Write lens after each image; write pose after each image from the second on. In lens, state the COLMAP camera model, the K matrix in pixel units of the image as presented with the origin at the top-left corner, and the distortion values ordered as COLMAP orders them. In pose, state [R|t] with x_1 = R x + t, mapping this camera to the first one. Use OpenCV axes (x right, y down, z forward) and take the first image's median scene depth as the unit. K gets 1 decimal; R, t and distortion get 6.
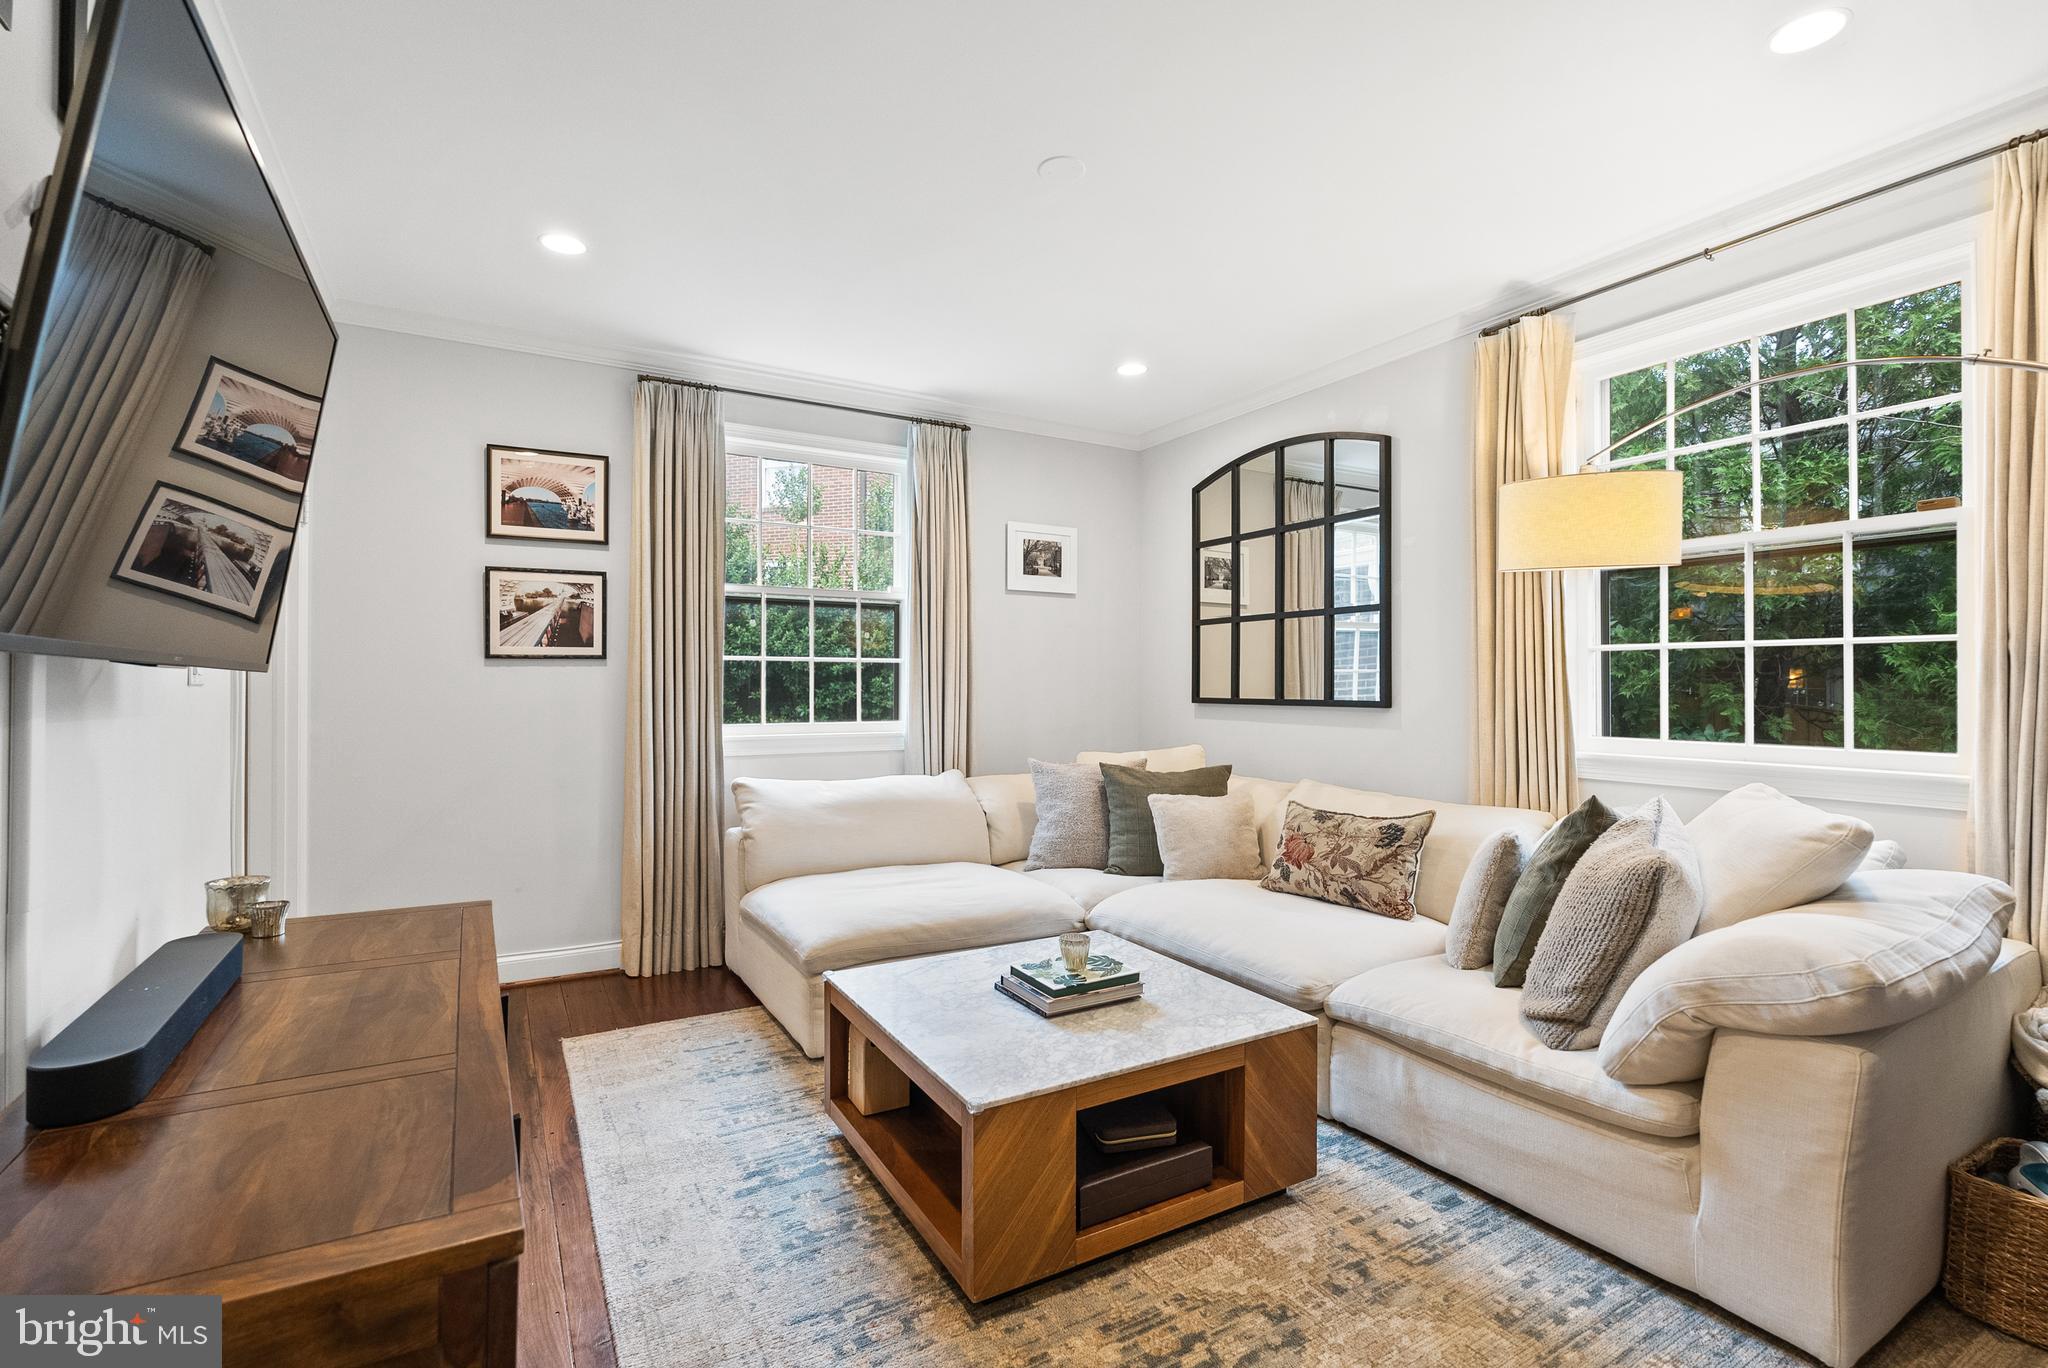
lens RADIAL K [[922.2, 0, 1023.6], [0, 922.2, 684.5], [0, 0, 1]] dist [-0.012566, -0.000523]
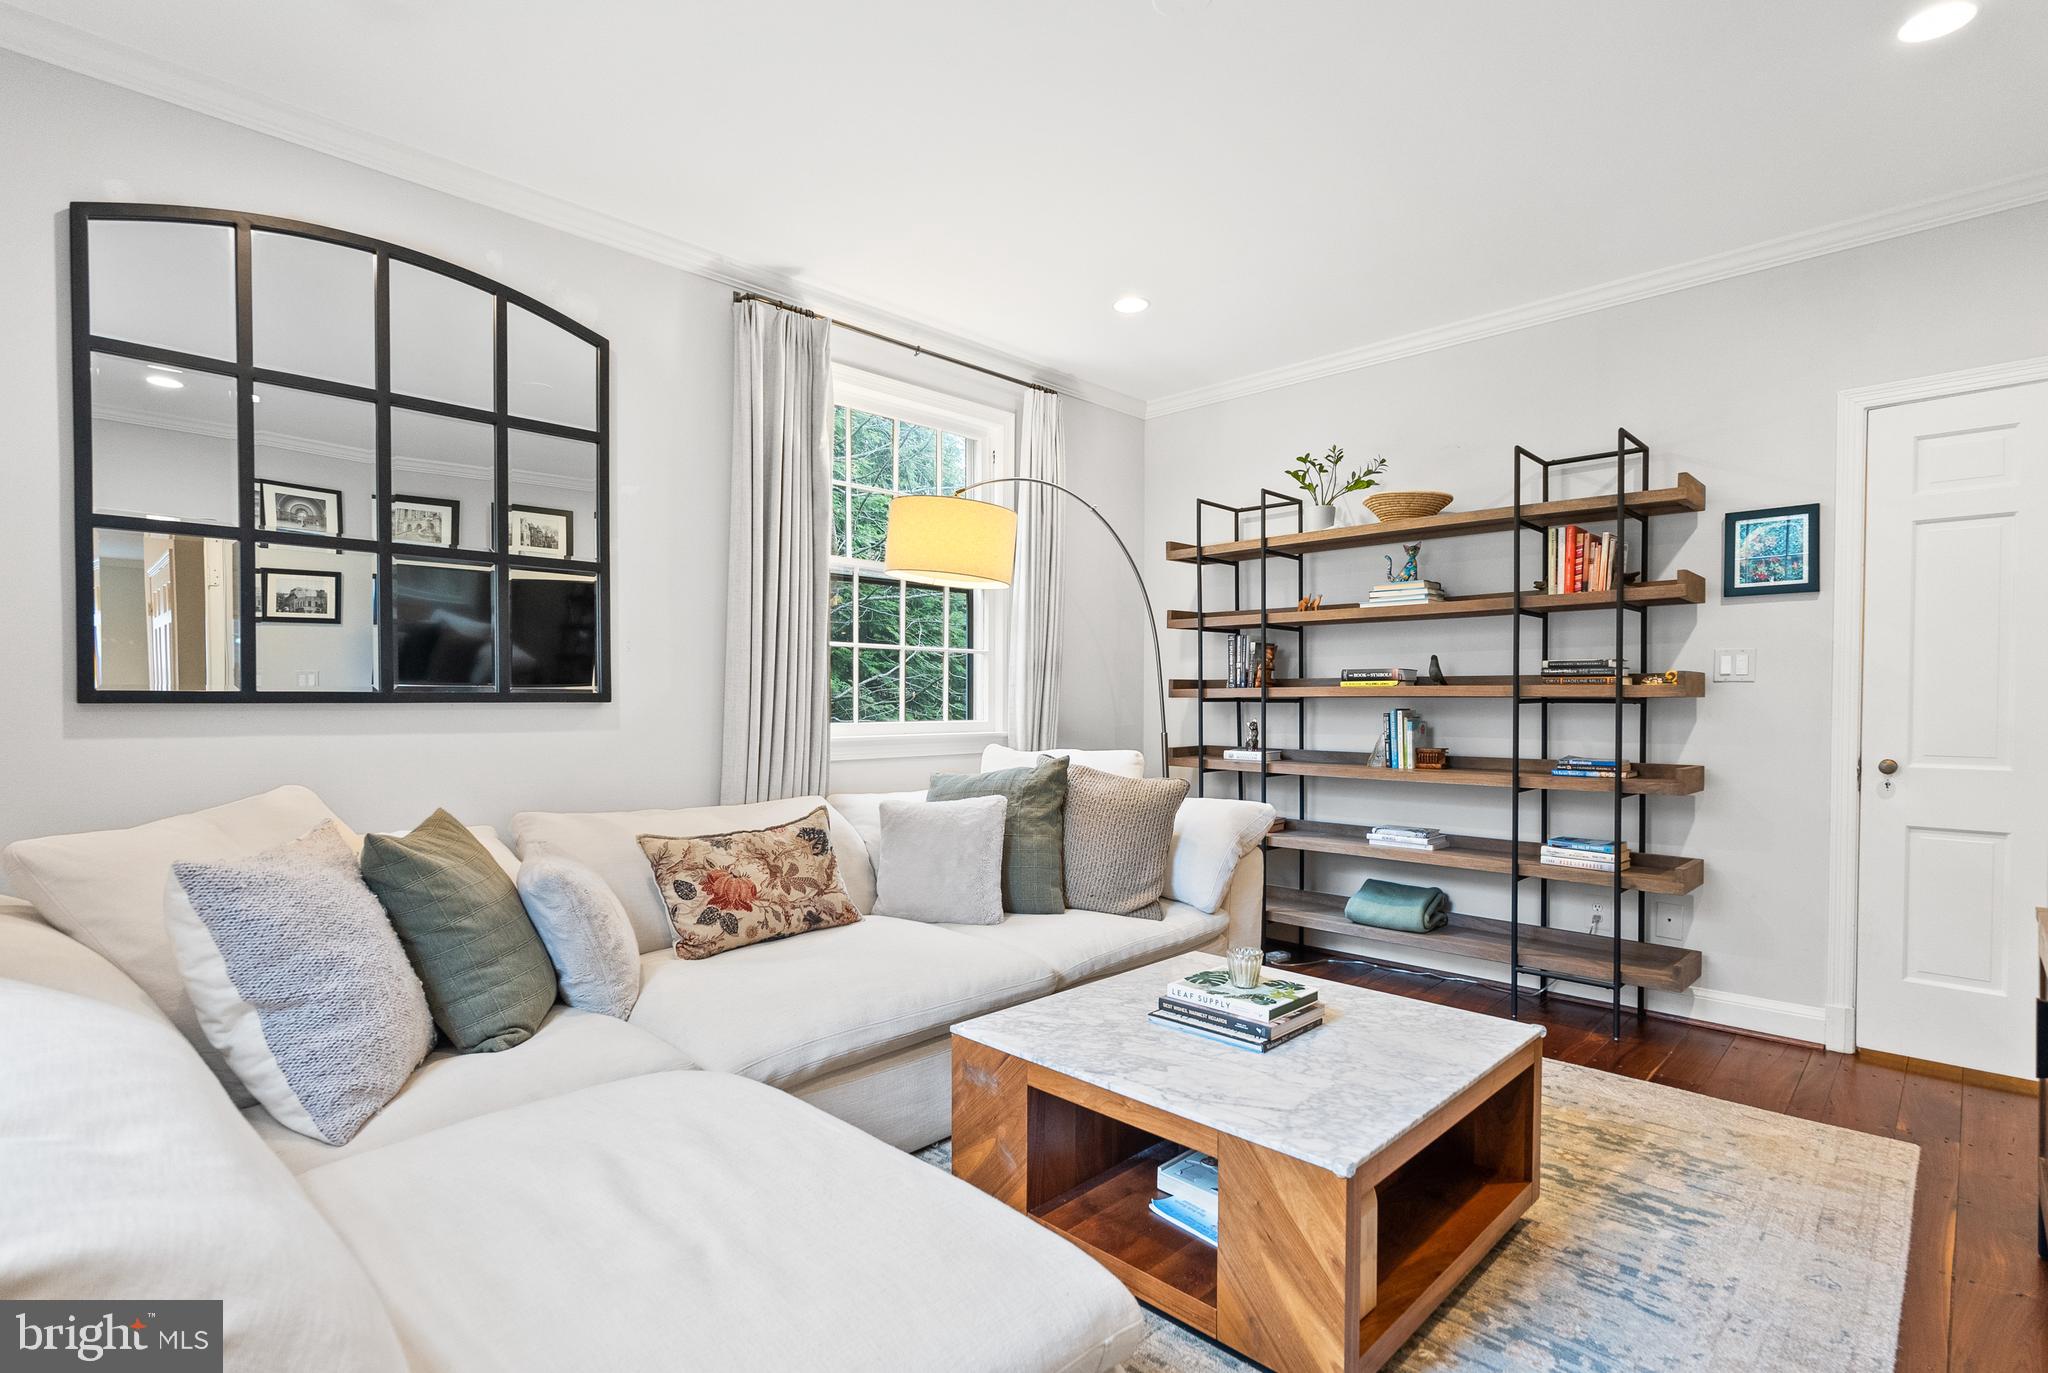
lens RADIAL K [[1004.3, 0, 1022.5], [0, 1004.3, 697.7], [0, 0, 1]] dist [-0.000651, 0.000572]
pose [[-0.270851, -0.009897, 0.962570, -0.803013], [-0.005739, 0.999946, 0.008667, 0.022002], [-0.962604, -0.003177, -0.270893, 1.445297]]
